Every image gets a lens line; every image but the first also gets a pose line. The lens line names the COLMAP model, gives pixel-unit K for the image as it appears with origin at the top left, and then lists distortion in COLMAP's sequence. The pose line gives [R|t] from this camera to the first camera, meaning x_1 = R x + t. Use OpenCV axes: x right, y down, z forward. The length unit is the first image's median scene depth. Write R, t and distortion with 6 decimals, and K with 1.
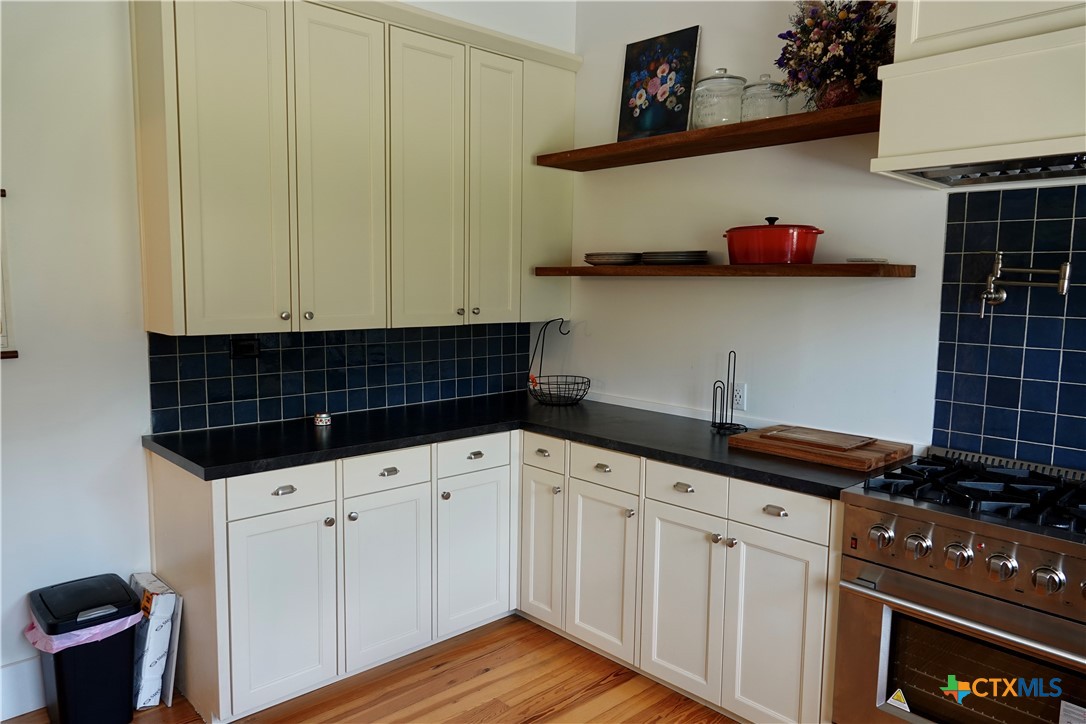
lens RADIAL K [[754.5, 0, 544.0], [0, 754.5, 360.1], [0, 0, 1]] dist [0.002005, -0.001996]
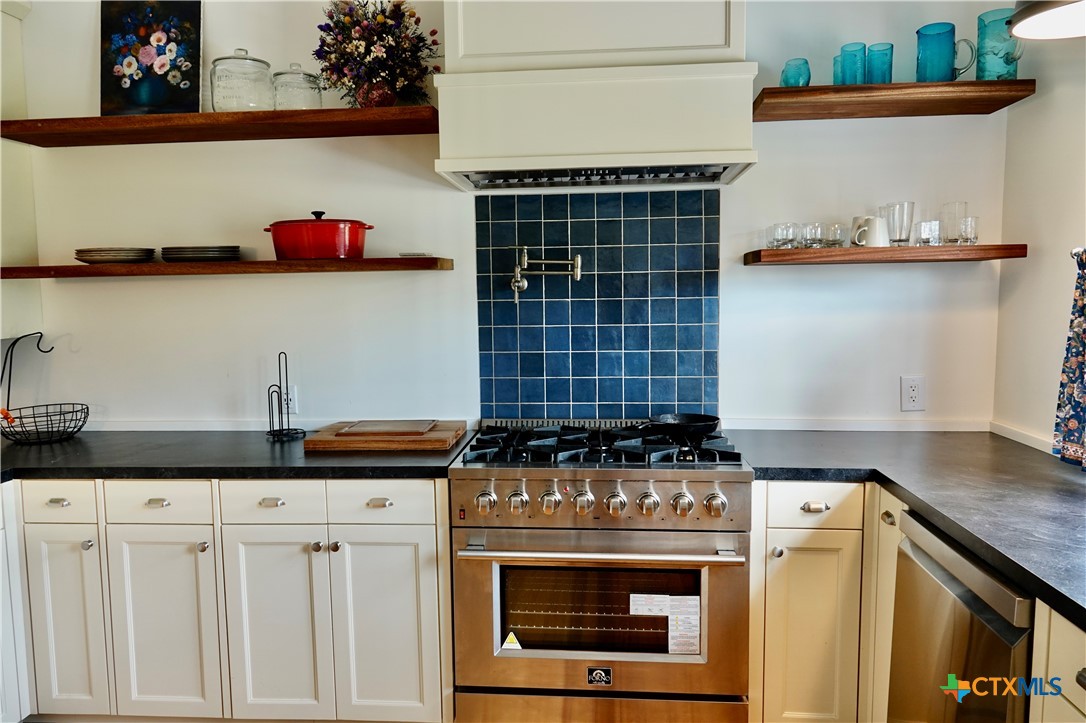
lens RADIAL K [[780.6, 0, 543.0], [0, 780.6, 361.5], [0, 0, 1]] dist [0.000404, -0.000628]
pose [[0.737746, -0.091965, 0.668785, -0.179902], [0.097603, 0.994799, 0.029128, 0.002946], [-0.667986, 0.043786, 0.742885, 0.063756]]
